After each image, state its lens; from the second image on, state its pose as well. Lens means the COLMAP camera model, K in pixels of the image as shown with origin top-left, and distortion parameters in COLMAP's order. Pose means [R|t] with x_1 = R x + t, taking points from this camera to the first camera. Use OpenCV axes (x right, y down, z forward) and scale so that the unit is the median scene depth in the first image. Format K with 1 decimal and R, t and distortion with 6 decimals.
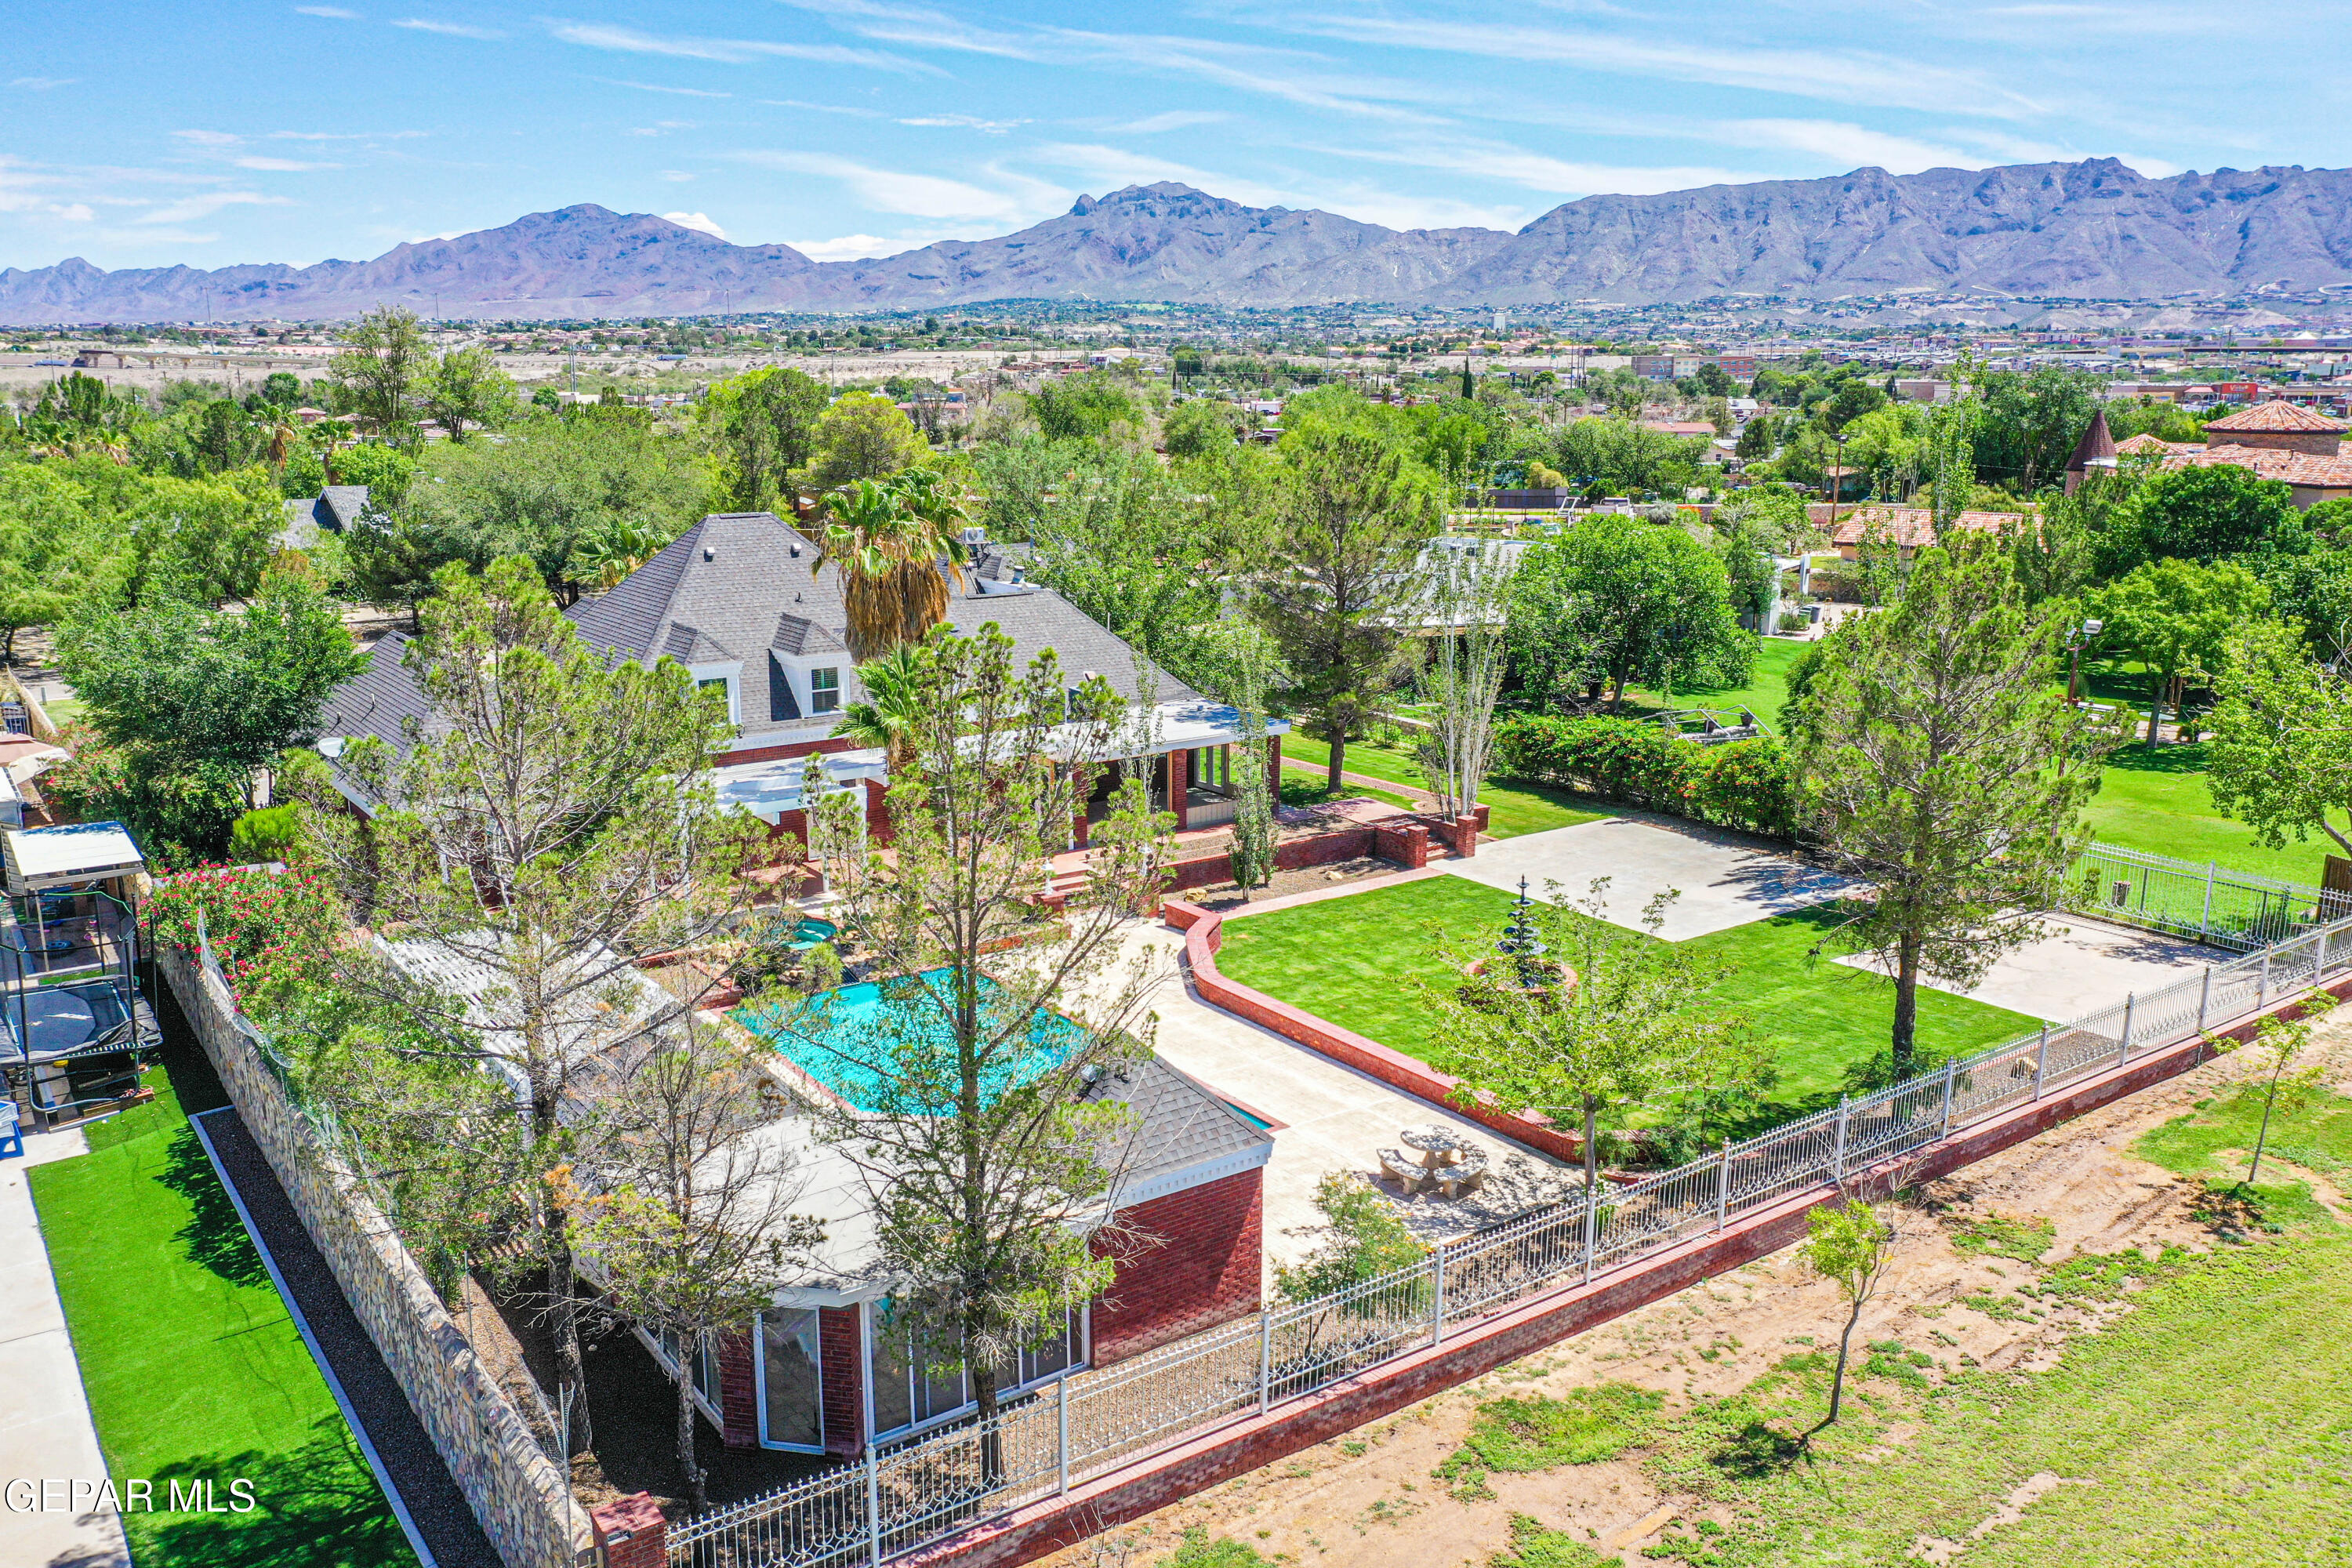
lens RADIAL K [[1821.8, 0, 1177.5], [0, 1821.8, 789.8], [0, 0, 1]] dist [-0.008241, -0.002204]
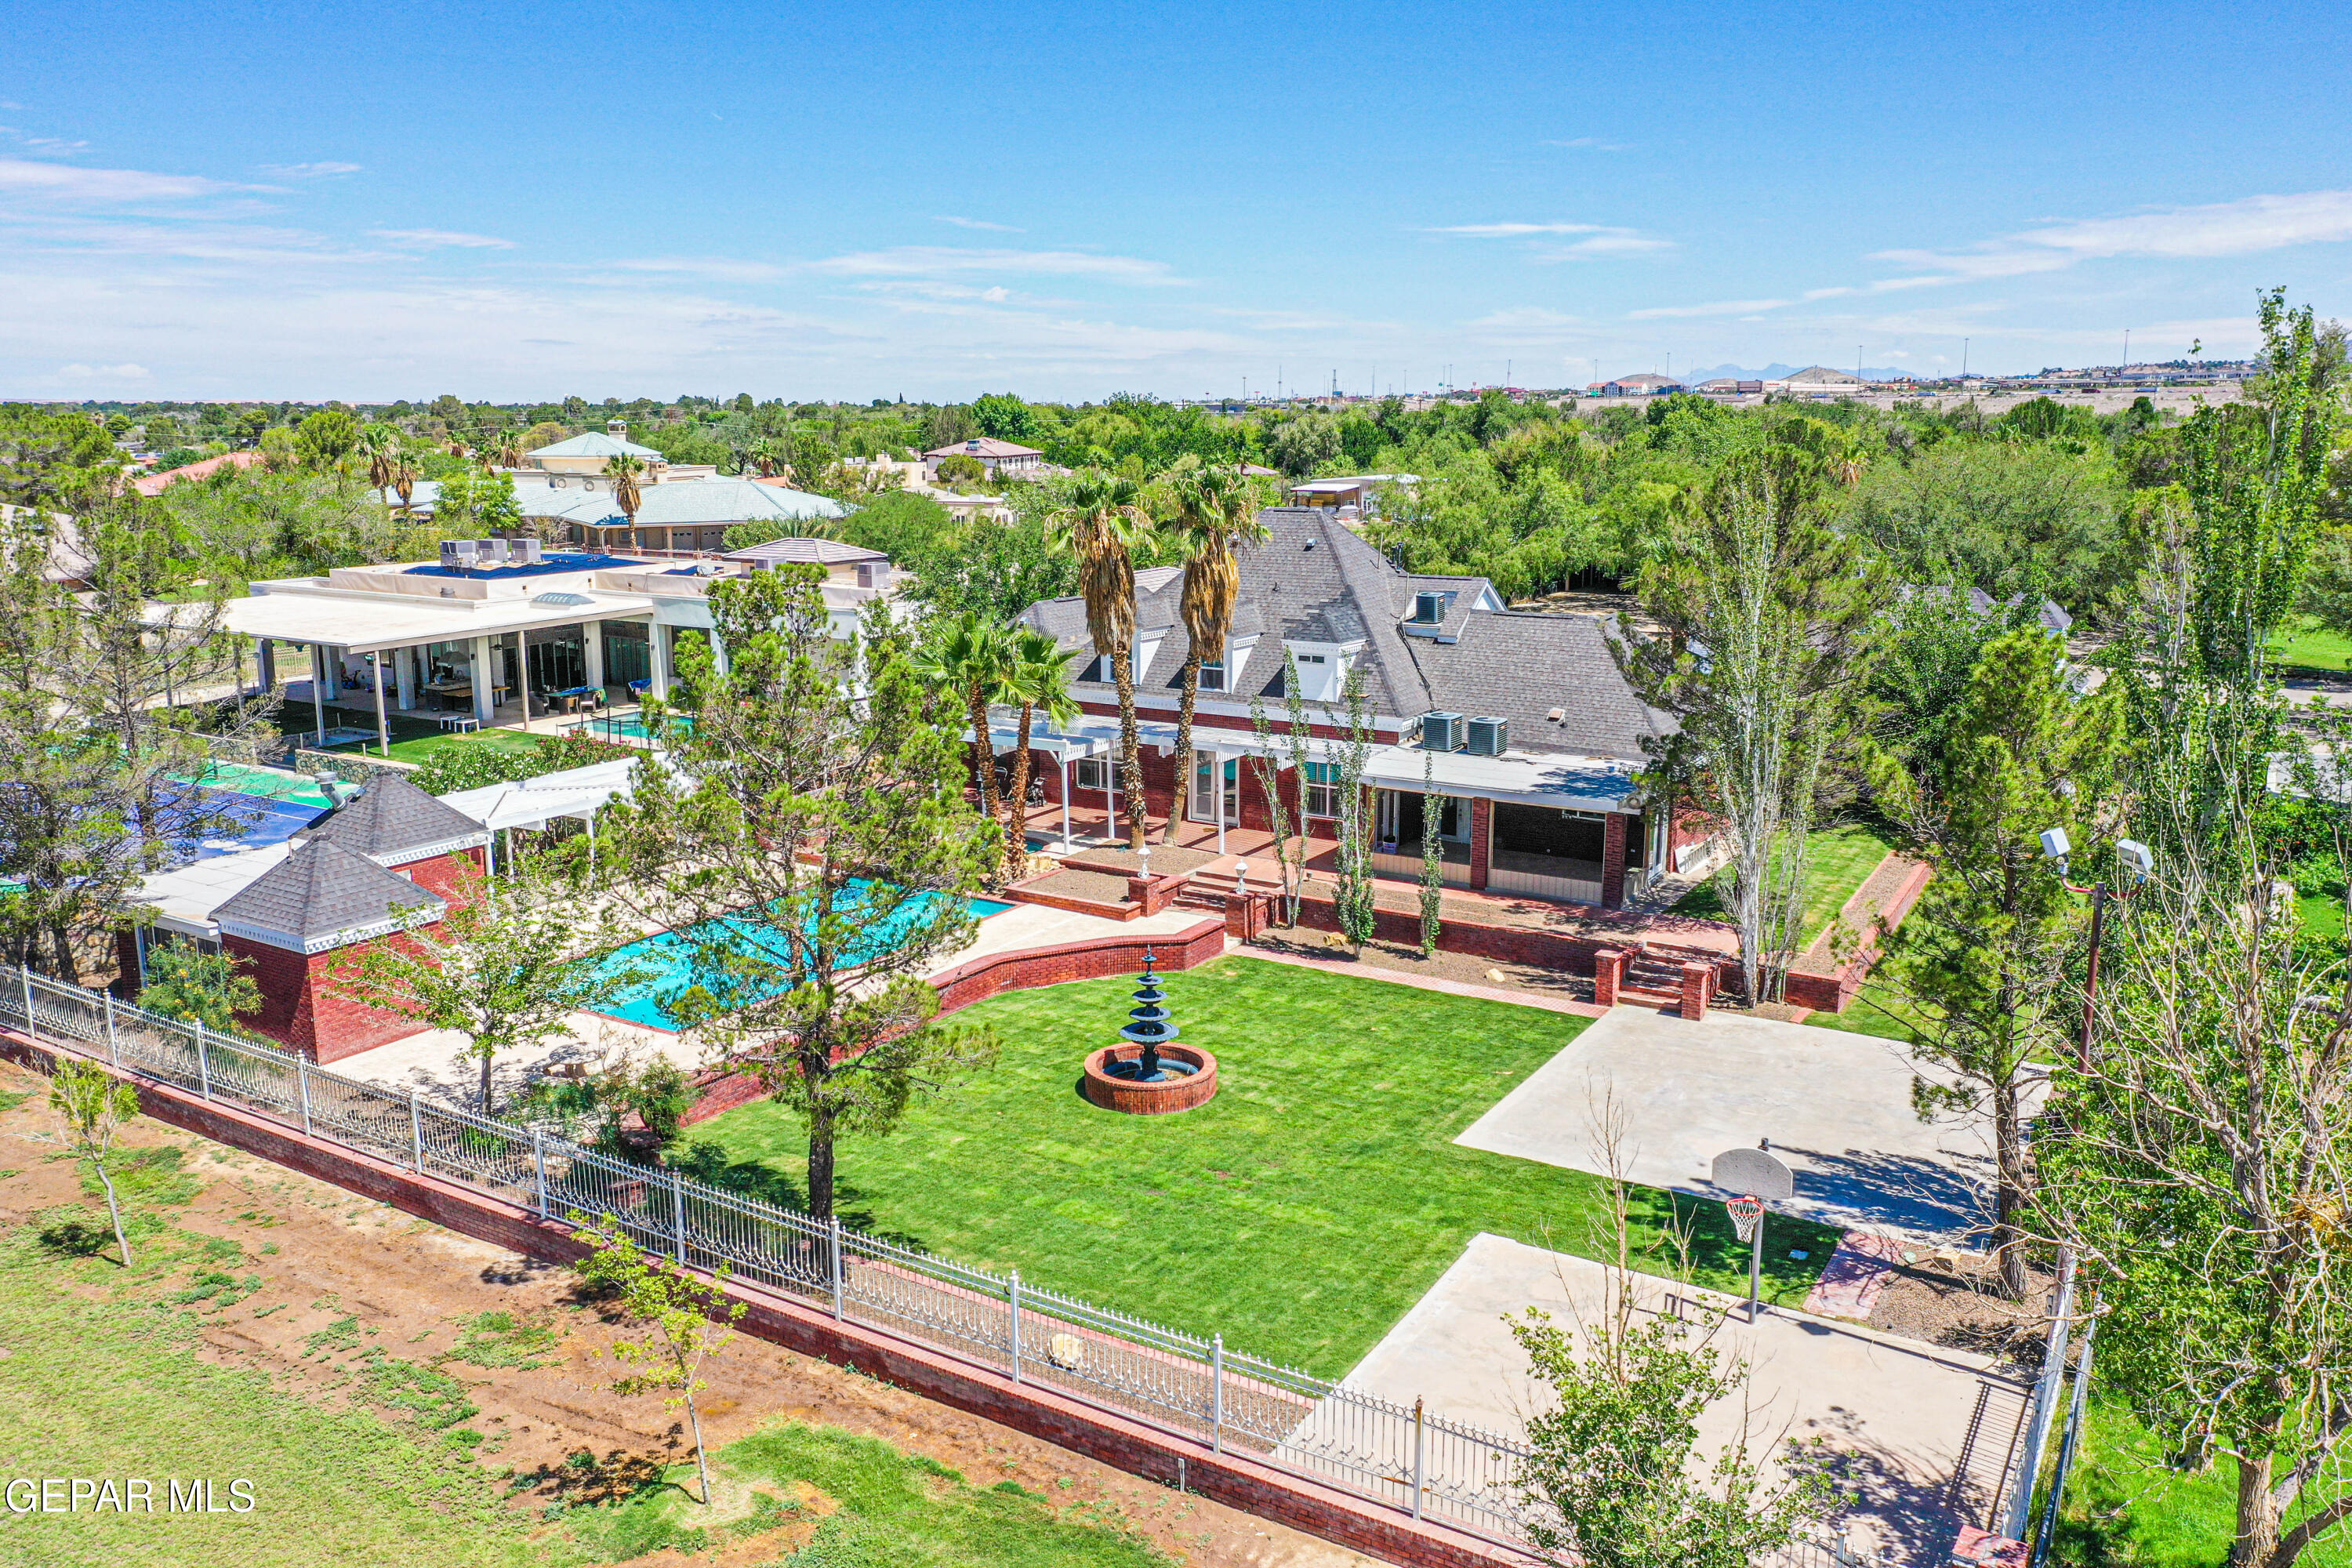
lens RADIAL K [[1821.8, 0, 1177.5], [0, 1821.8, 789.8], [0, 0, 1]] dist [-0.008241, -0.002204]
pose [[0.376640, 0.183858, -0.907931, 0.364978], [-0.199323, 0.973234, 0.114396, -0.047849], [0.904662, 0.137885, 0.403206, 0.251101]]
